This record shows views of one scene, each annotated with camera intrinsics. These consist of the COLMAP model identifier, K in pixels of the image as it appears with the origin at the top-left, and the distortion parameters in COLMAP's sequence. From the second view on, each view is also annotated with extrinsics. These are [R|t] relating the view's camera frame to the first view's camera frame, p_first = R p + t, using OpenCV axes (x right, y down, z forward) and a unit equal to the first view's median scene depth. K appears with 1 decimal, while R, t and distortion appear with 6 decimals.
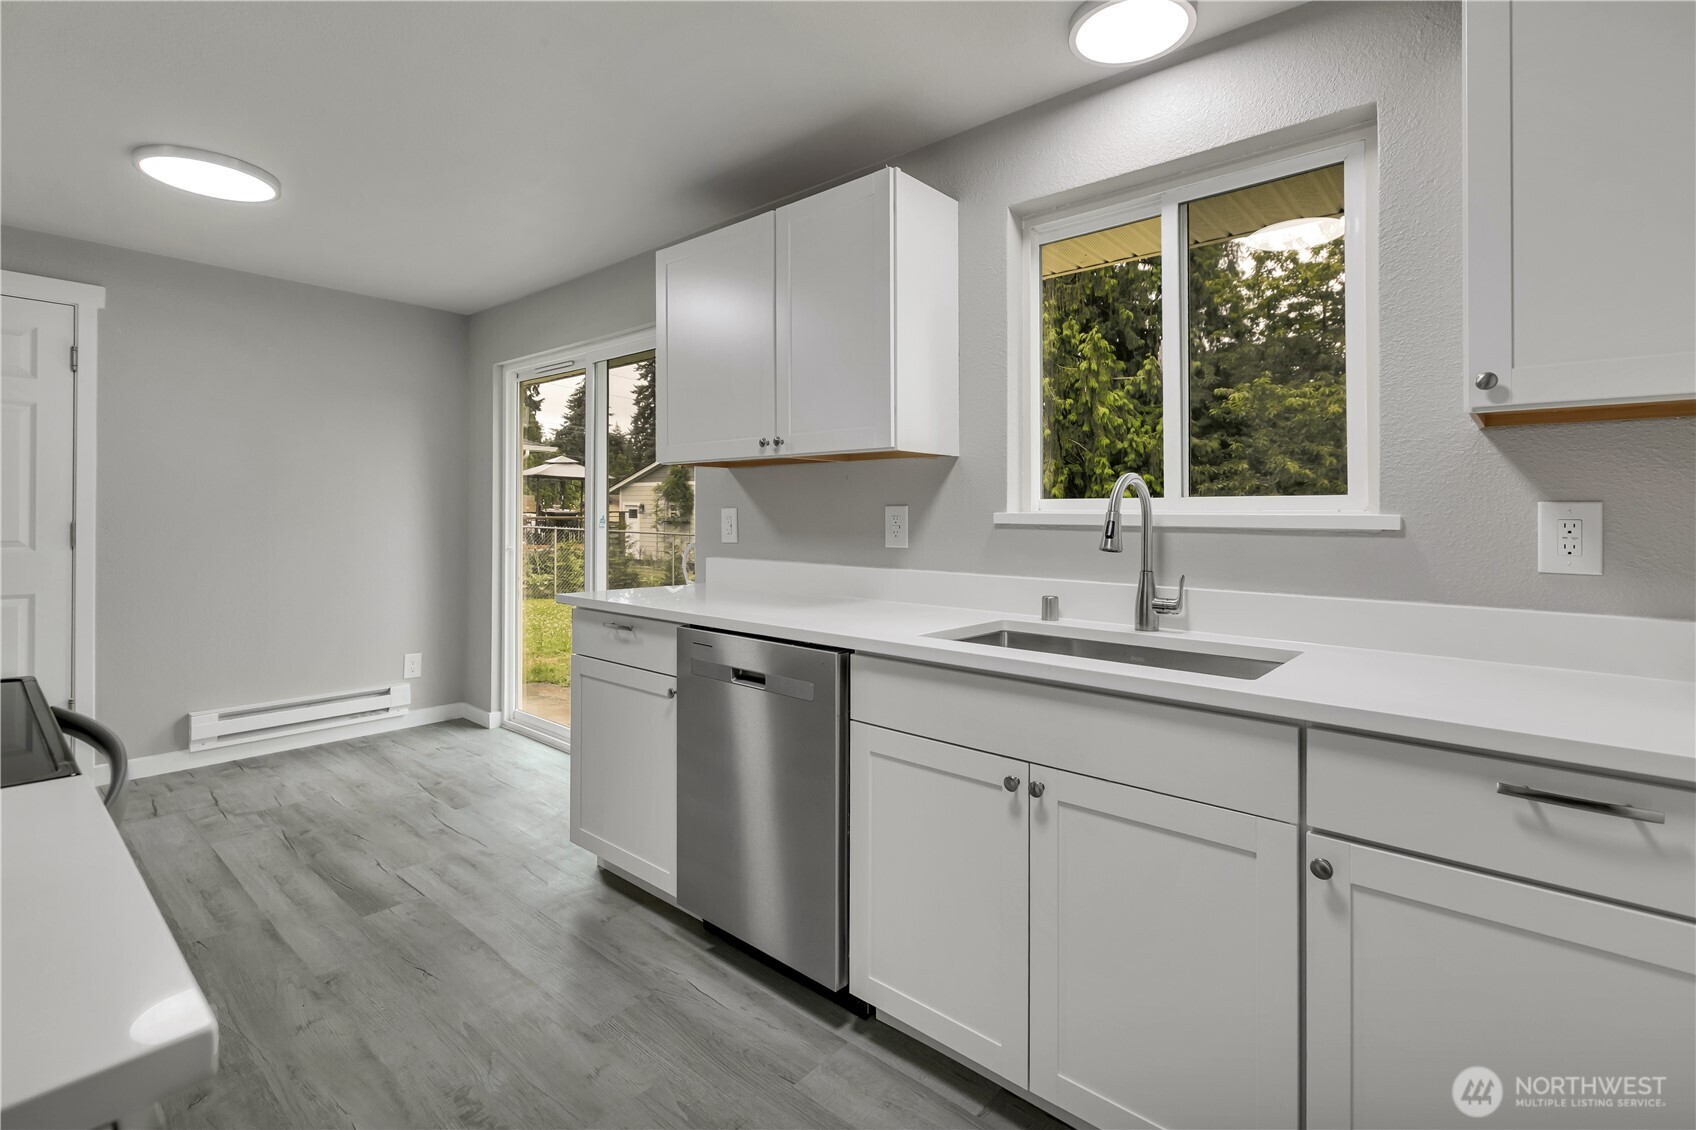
lens RADIAL K [[785.0, 0, 869.4], [0, 785.0, 520.7], [0, 0, 1]] dist [0.008380, -0.003872]
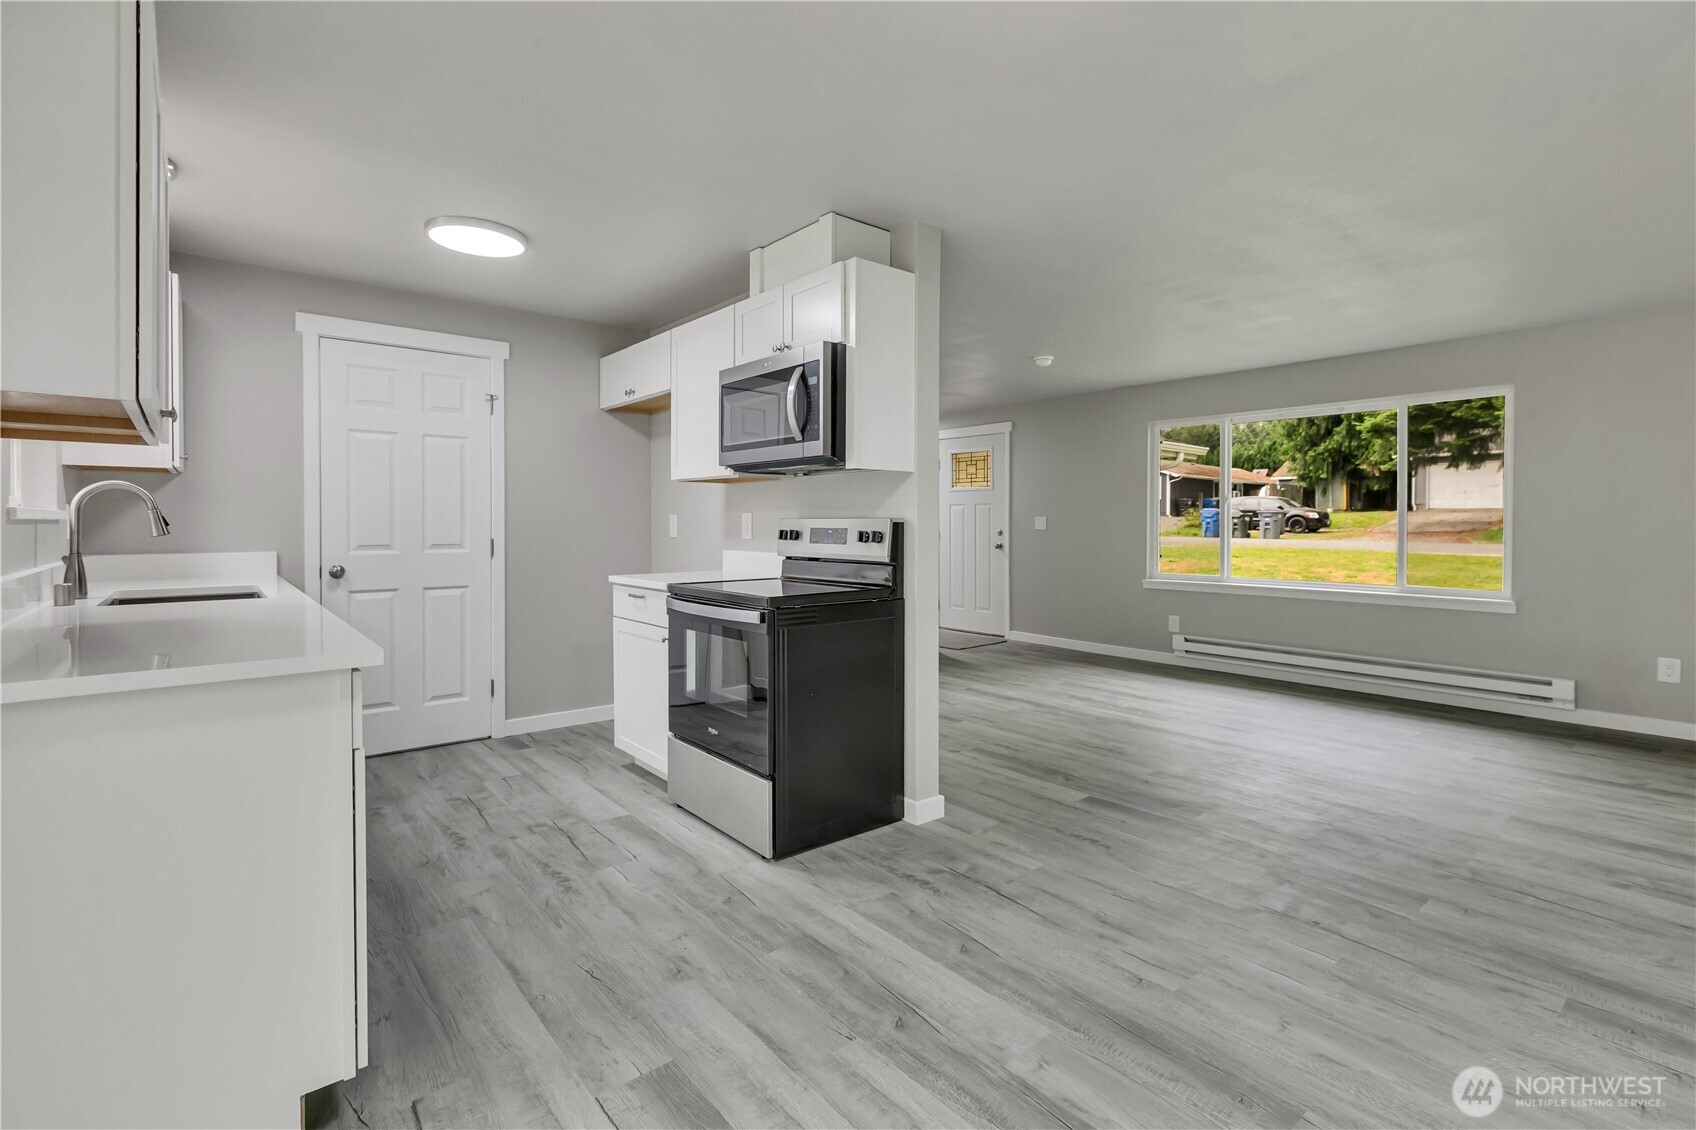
lens RADIAL K [[786.7, 0, 892.4], [0, 786.7, 534.4], [0, 0, 1]] dist [0.005468, -0.000301]
pose [[-0.990105, -0.010750, 0.139915, -0.738390], [-0.008015, 0.999766, 0.020094, -0.001581], [-0.140098, 0.018774, -0.989960, 1.320846]]
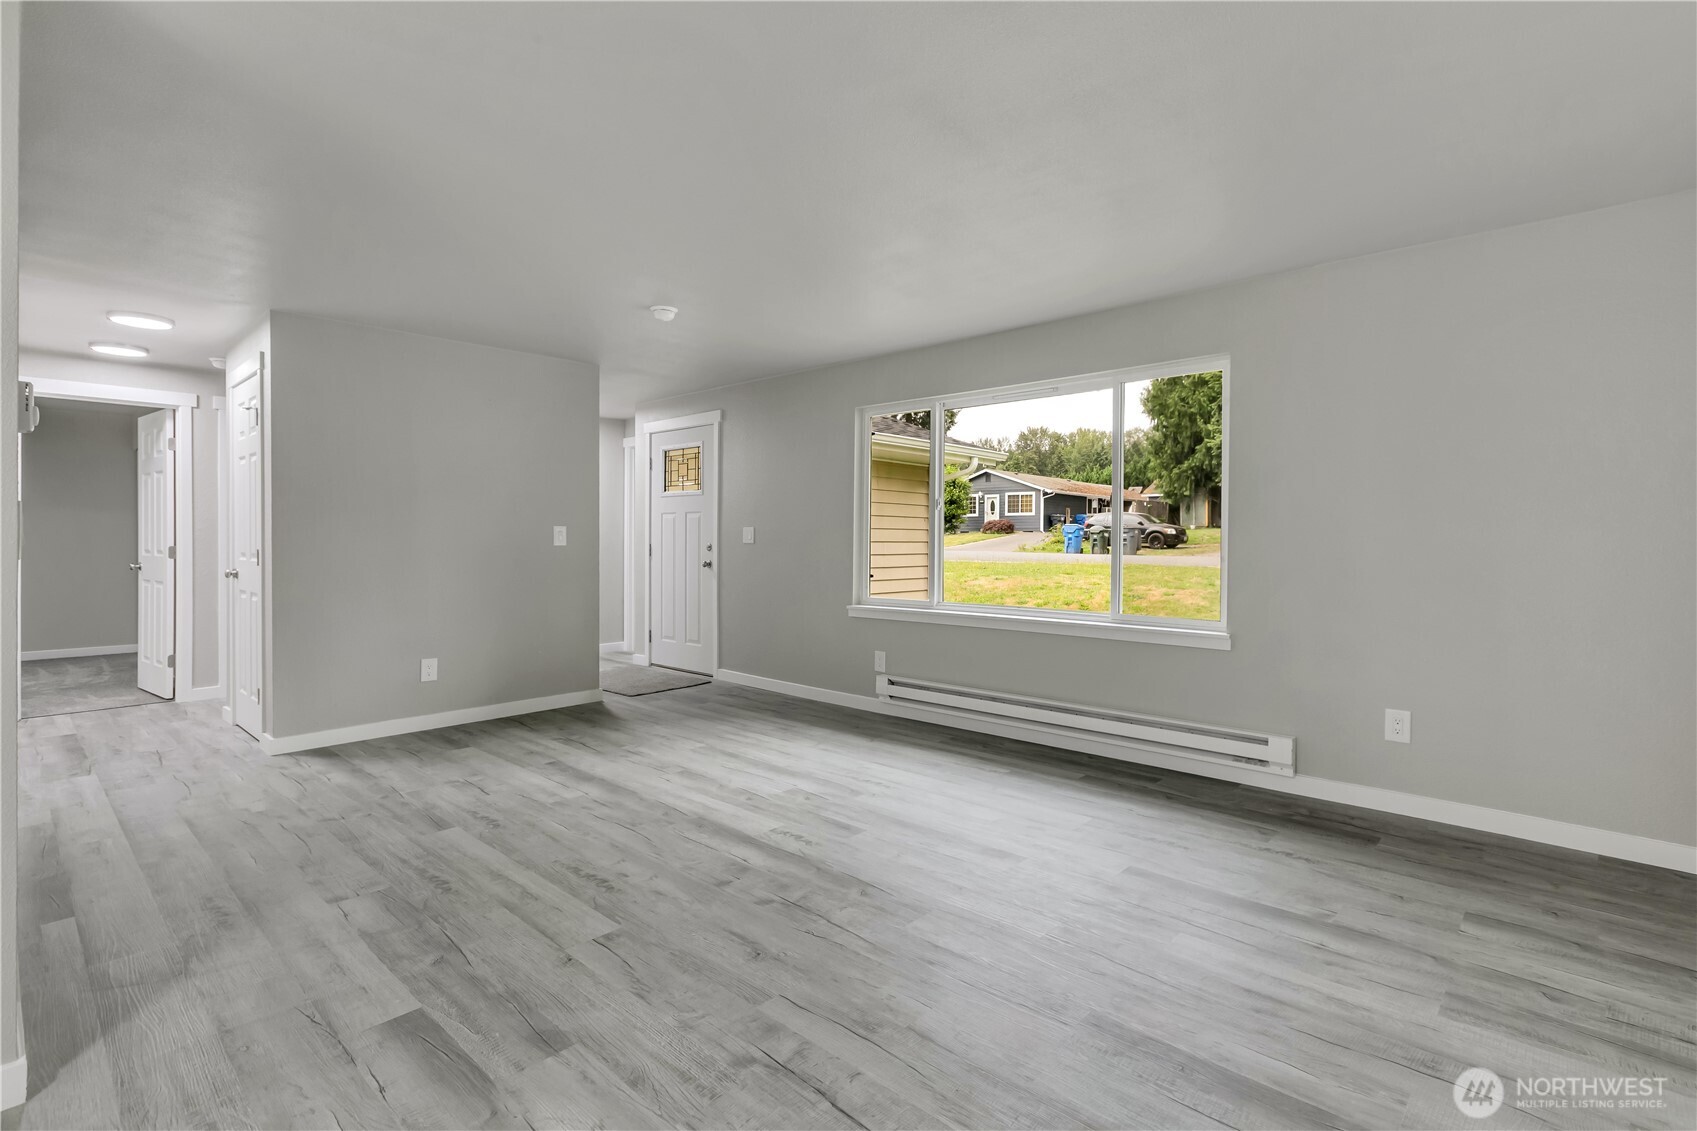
lens RADIAL K [[787.2, 0, 896.6], [0, 787.2, 557.6], [0, 0, 1]] dist [0.005468, -0.000301]
pose [[-0.999881, -0.010628, 0.011182, -1.258214], [-0.010308, 0.999547, 0.028261, 0.004520], [-0.011477, 0.028142, -0.999538, 0.797375]]
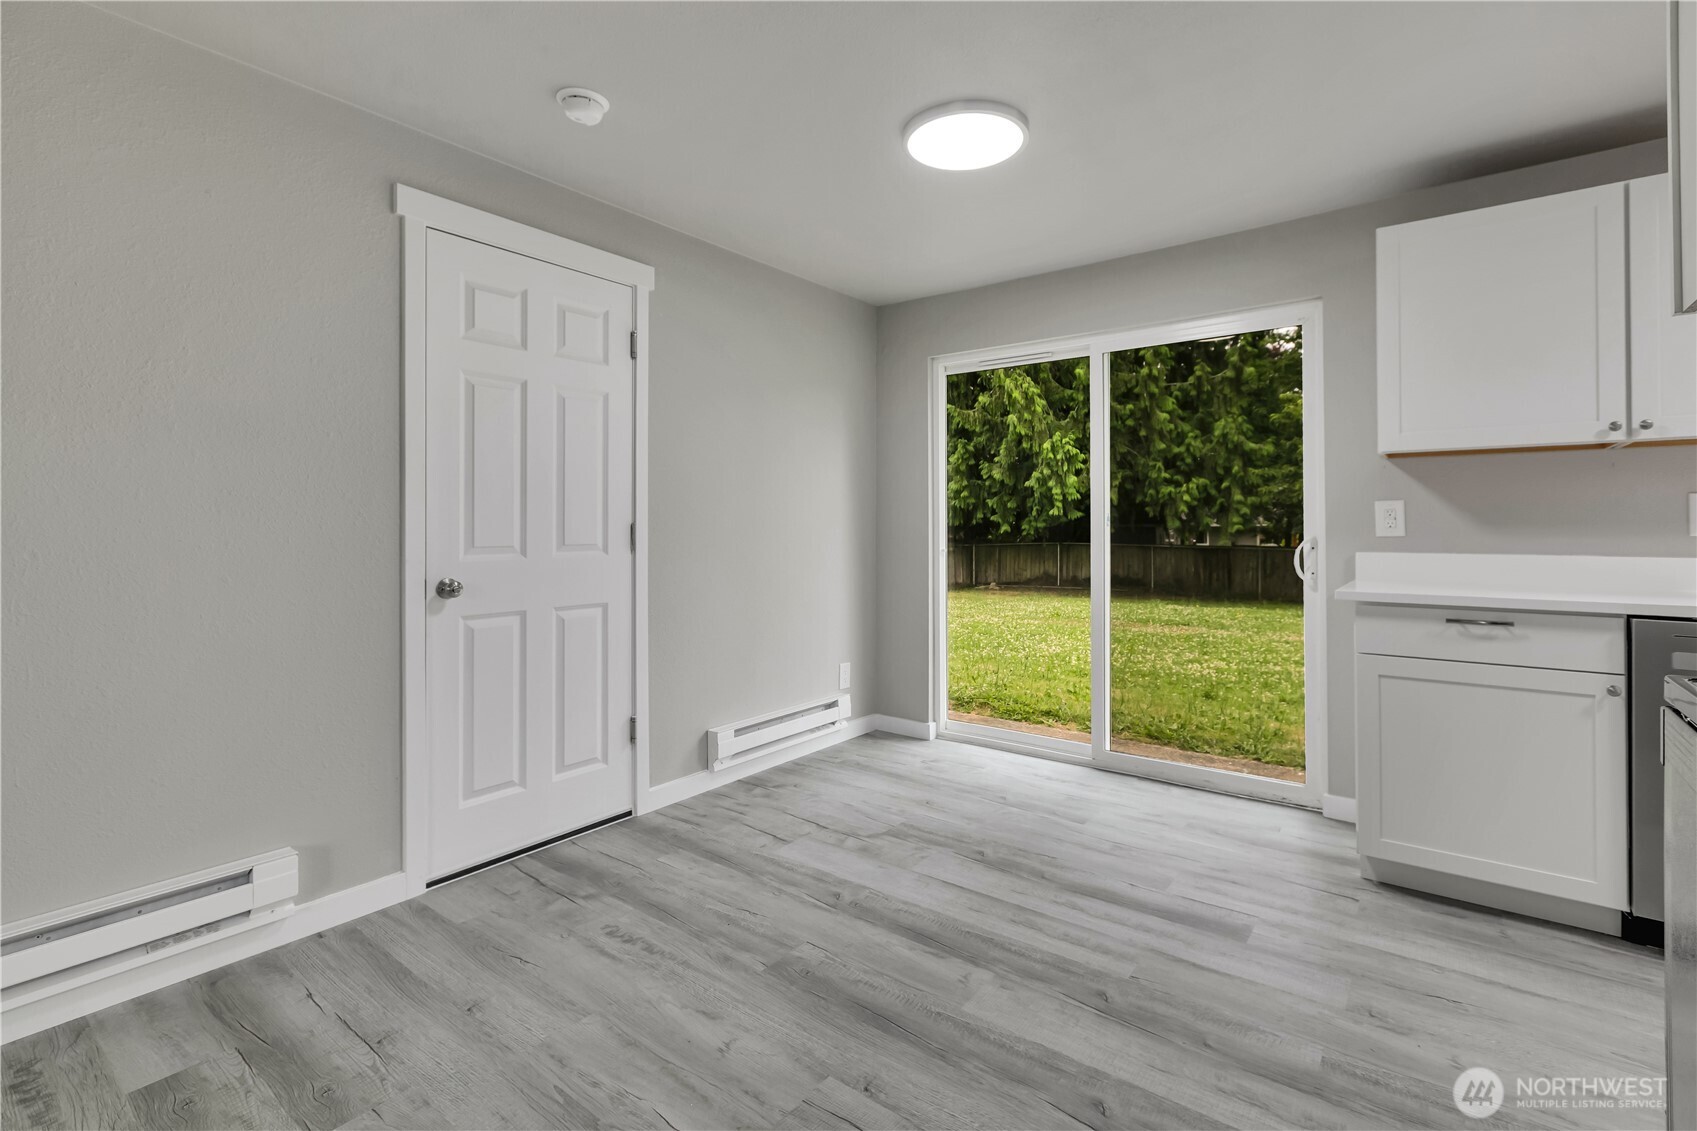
lens RADIAL K [[787.2, 0, 873.8], [0, 787.2, 523.4], [0, 0, 1]] dist [0.005468, -0.000301]
pose [[0.998255, -0.009140, 0.058331, -0.882401], [0.009572, 0.999929, -0.007130, 0.012836], [-0.058262, 0.007676, 0.998272, 0.079212]]
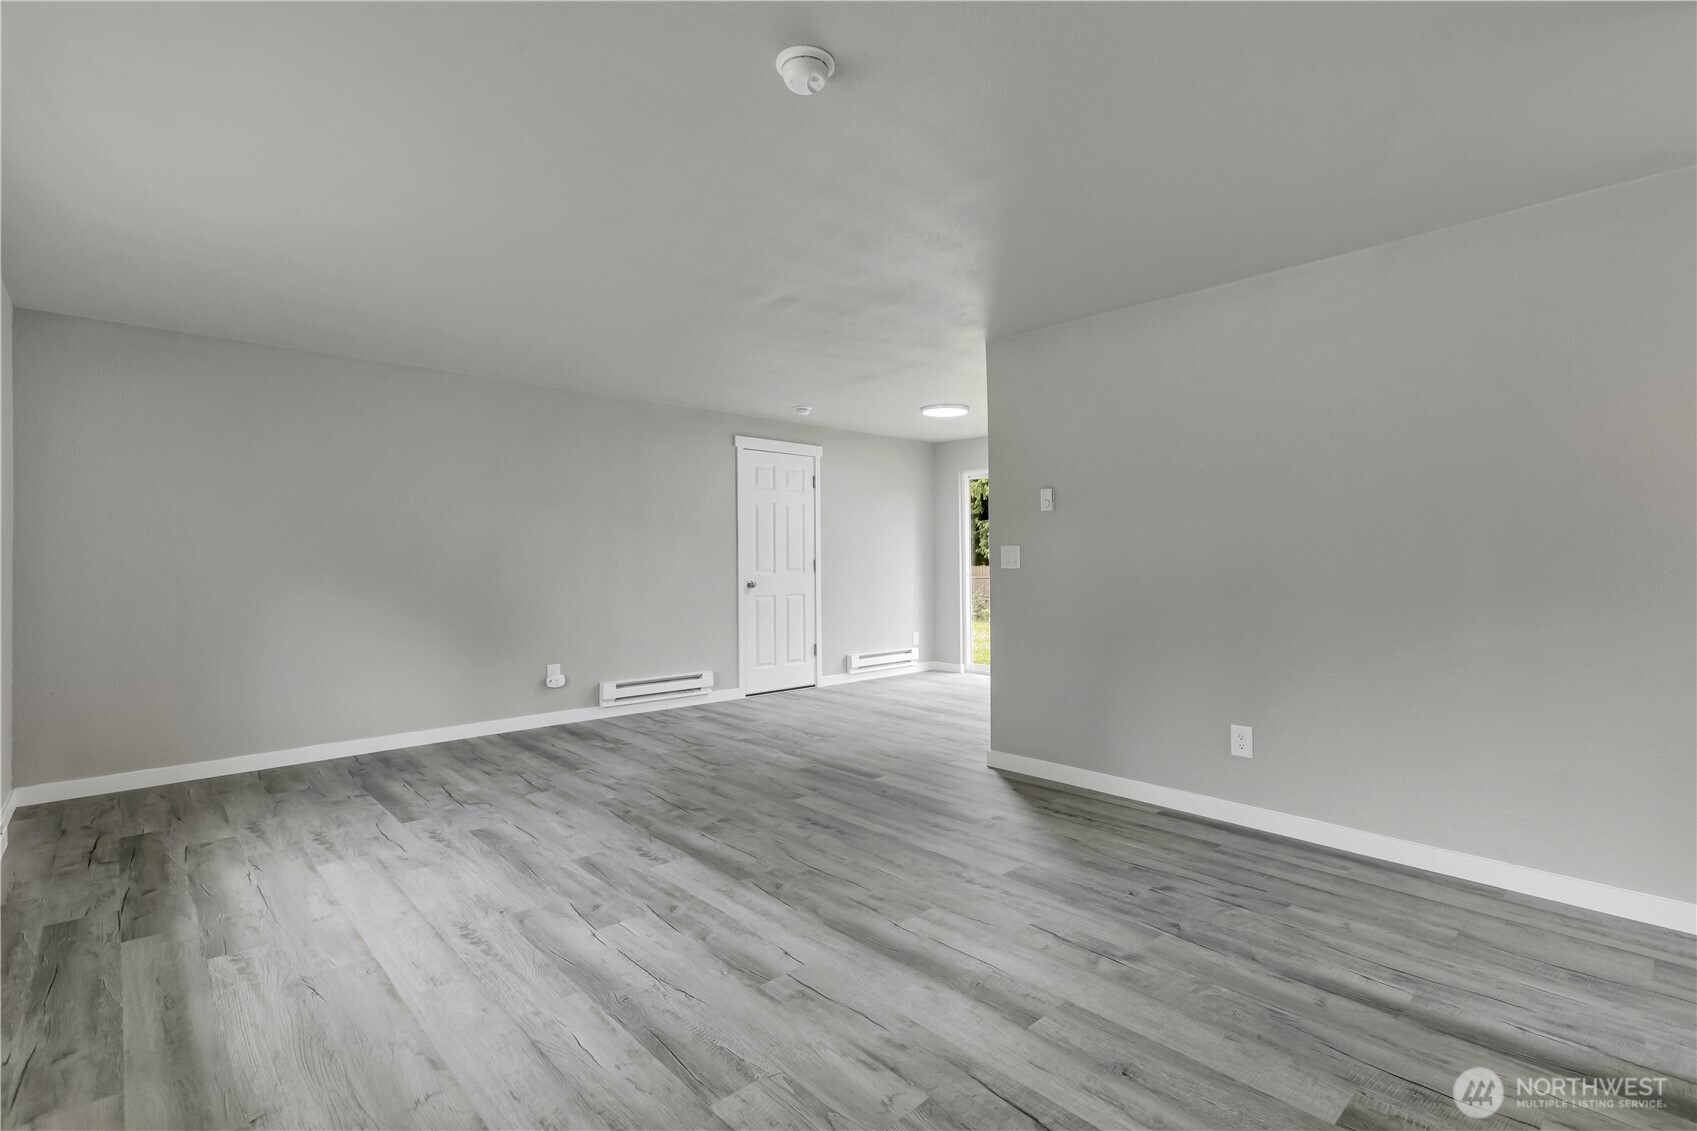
lens RADIAL K [[787.2, 0, 867.3], [0, 787.2, 563.2], [0, 0, 1]] dist [0.005468, -0.000301]
pose [[0.993460, -0.012276, -0.113522, -0.713080], [0.011975, 0.999923, -0.003334, 0.022107], [0.113555, 0.001953, 0.993530, -1.200330]]
